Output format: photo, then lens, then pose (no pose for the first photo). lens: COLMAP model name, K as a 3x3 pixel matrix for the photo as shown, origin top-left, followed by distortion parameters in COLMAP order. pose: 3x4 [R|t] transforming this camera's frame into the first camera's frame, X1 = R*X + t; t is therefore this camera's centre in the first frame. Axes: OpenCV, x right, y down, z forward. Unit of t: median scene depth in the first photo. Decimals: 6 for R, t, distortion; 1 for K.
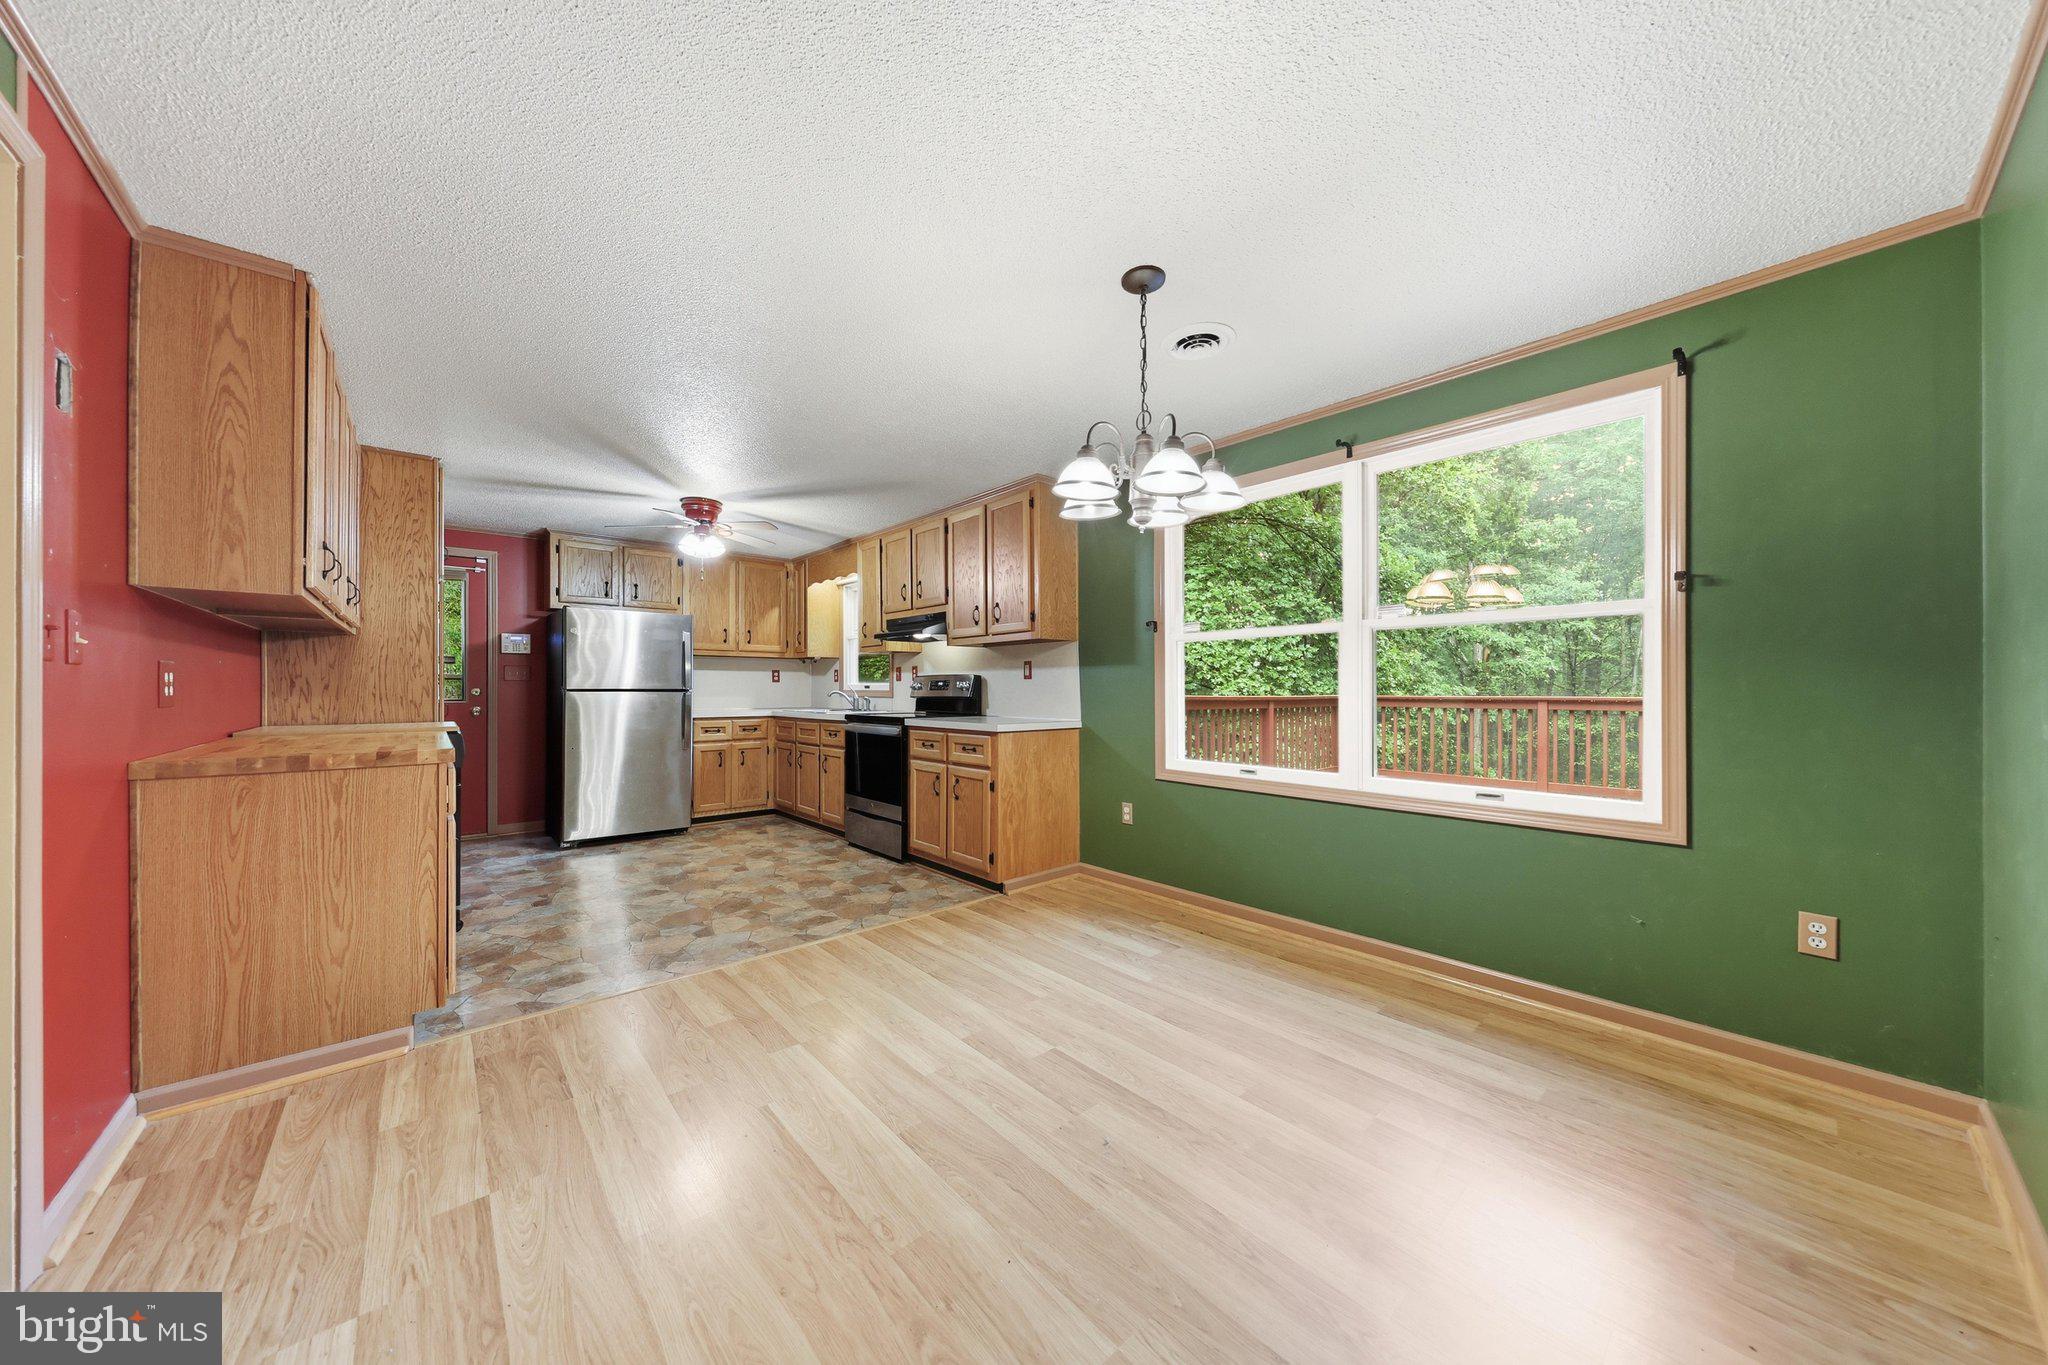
lens RADIAL K [[720.1, 0, 1035.3], [0, 720.1, 687.6], [0, 0, 1]] dist [-0.000332, -0.000074]
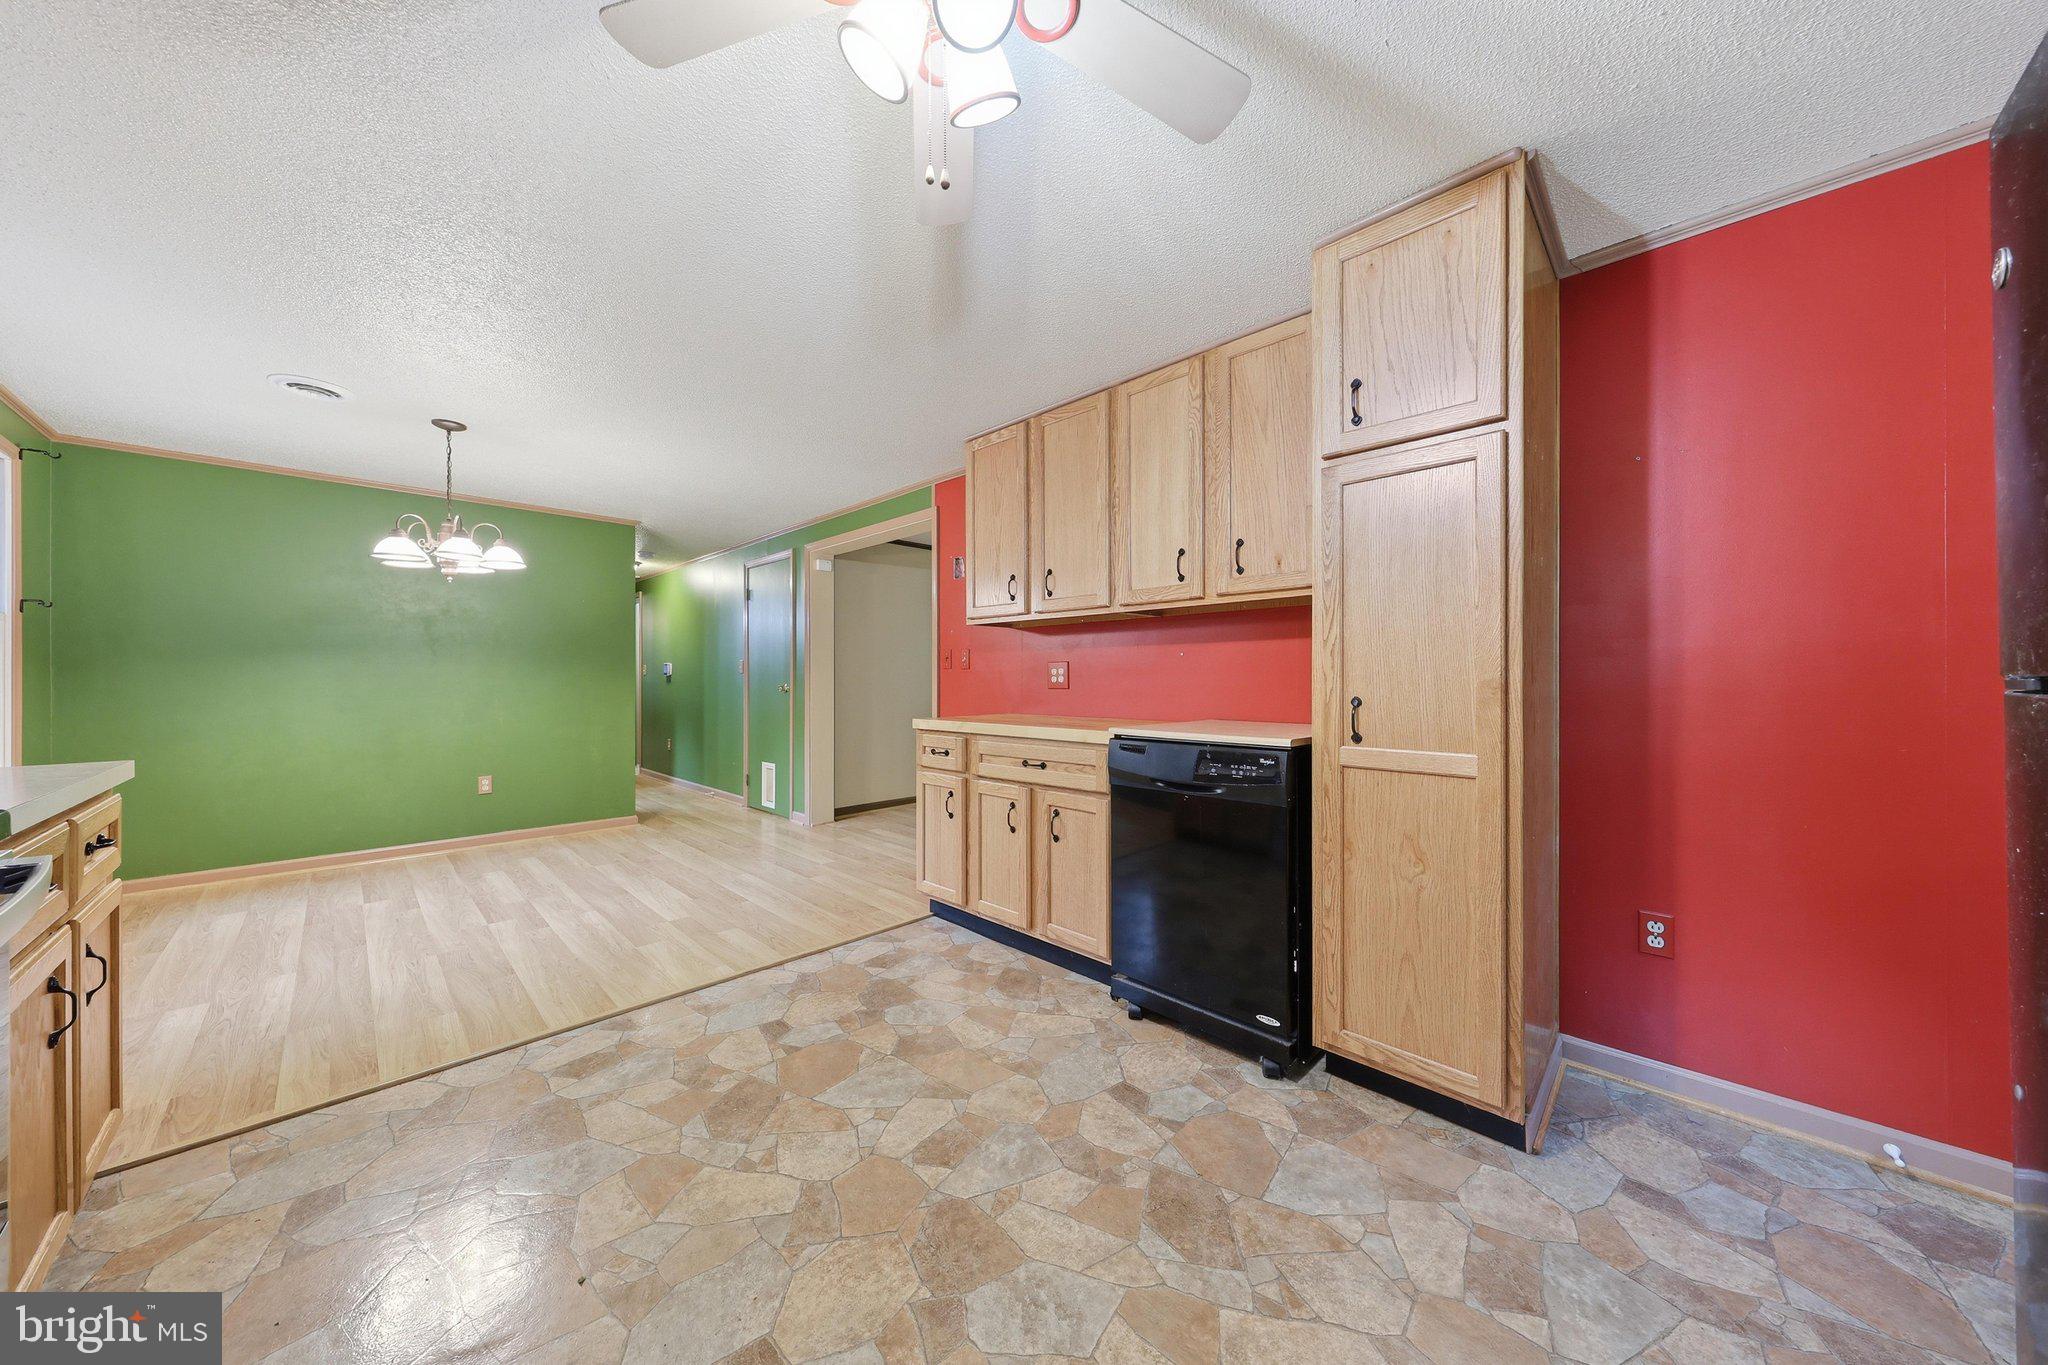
lens RADIAL K [[659.4, 0, 1019.3], [0, 659.4, 694.2], [0, 0, 1]] dist [0.001222, 0.000110]
pose [[-0.996760, 0.005037, -0.080277, -0.421437], [0.003368, 0.999776, 0.020914, 0.002488], [0.080364, 0.020576, -0.996553, 1.076111]]
